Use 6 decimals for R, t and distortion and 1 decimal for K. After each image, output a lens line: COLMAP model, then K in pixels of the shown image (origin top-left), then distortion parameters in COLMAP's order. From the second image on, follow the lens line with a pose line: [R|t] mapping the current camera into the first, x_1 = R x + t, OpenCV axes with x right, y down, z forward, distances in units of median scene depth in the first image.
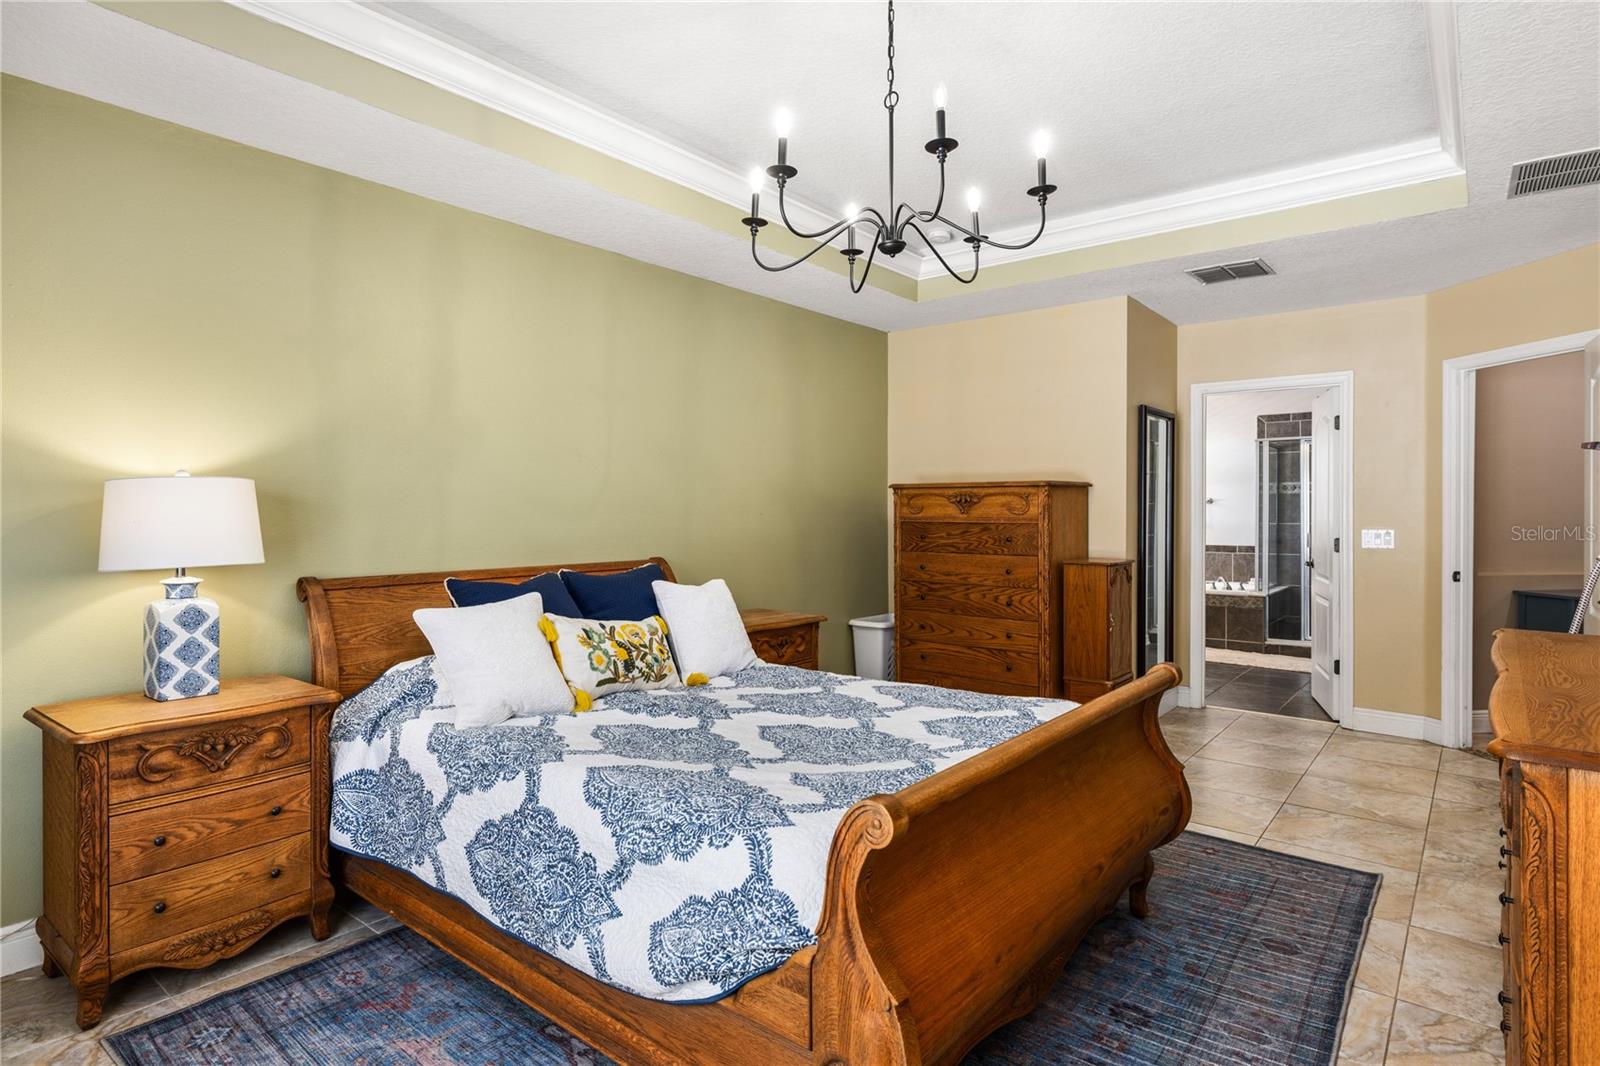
lens RADIAL K [[855.7, 0, 790.2], [0, 855.7, 520.3], [0, 0, 1]] dist [-0.005167, 0.003446]
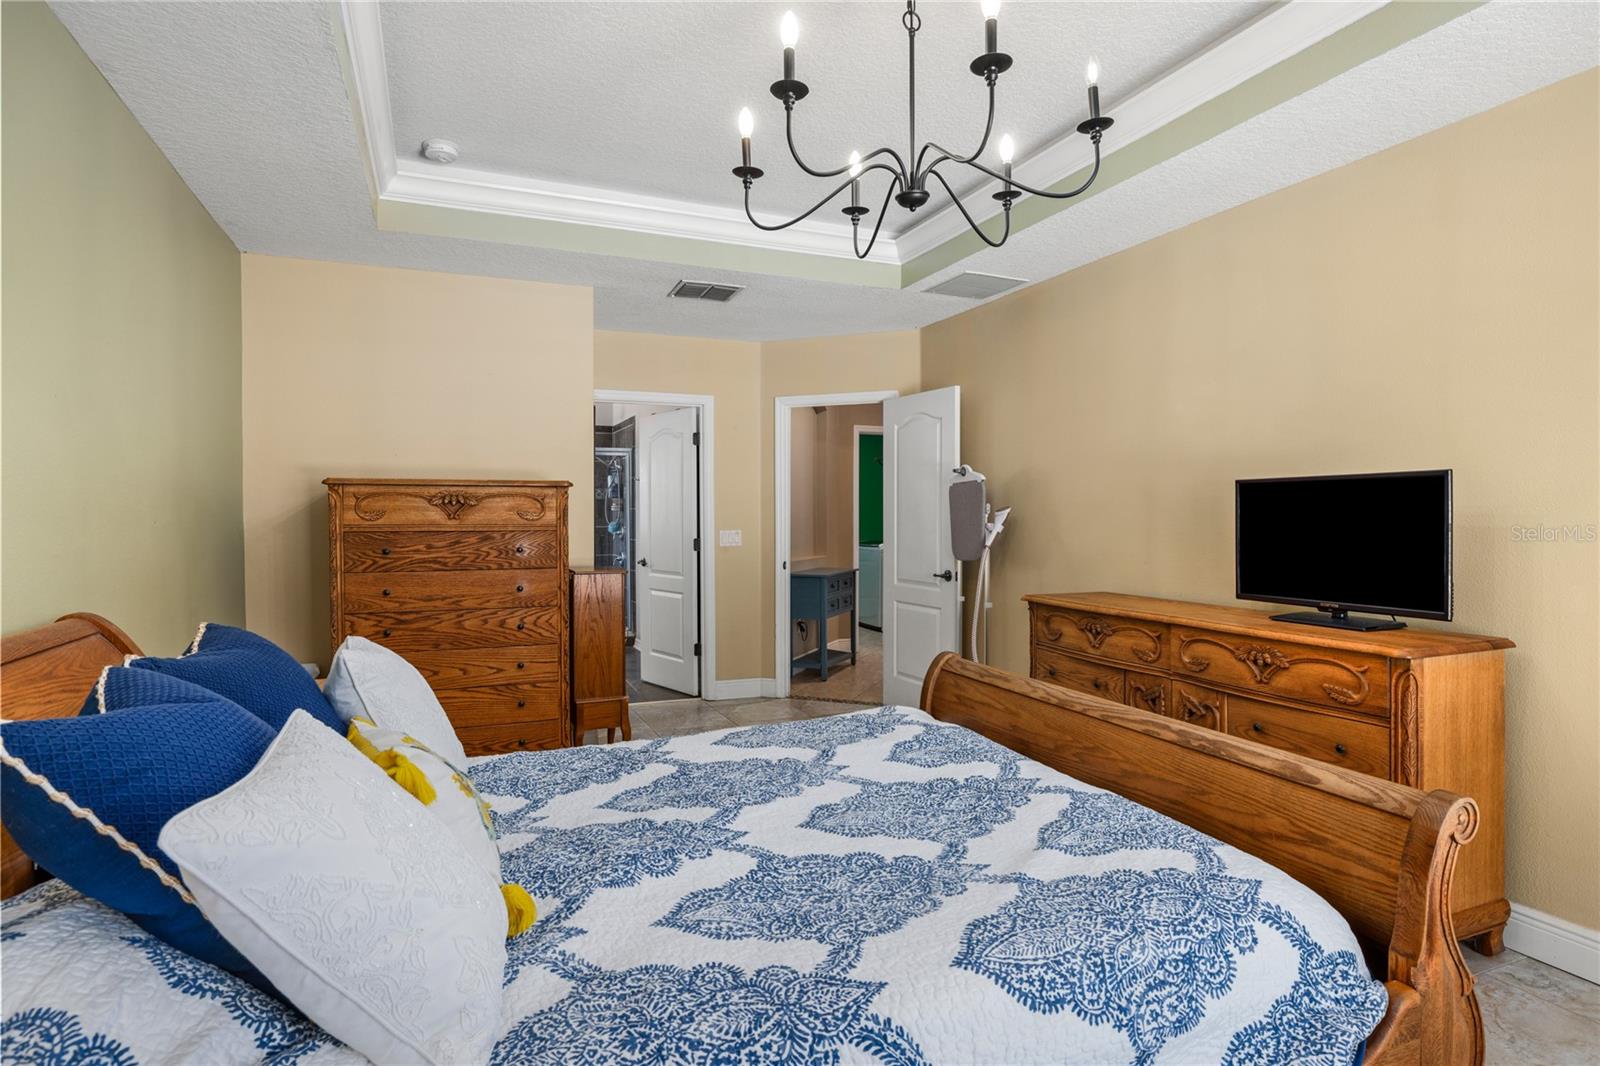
lens RADIAL K [[855.7, 0, 798.0], [0, 855.7, 529.9], [0, 0, 1]] dist [-0.005167, 0.003446]
pose [[0.464058, -0.018071, 0.885620, -0.354630], [0.013426, 0.999821, 0.013366, -0.004624], [-0.885703, 0.005687, 0.464217, 0.373174]]
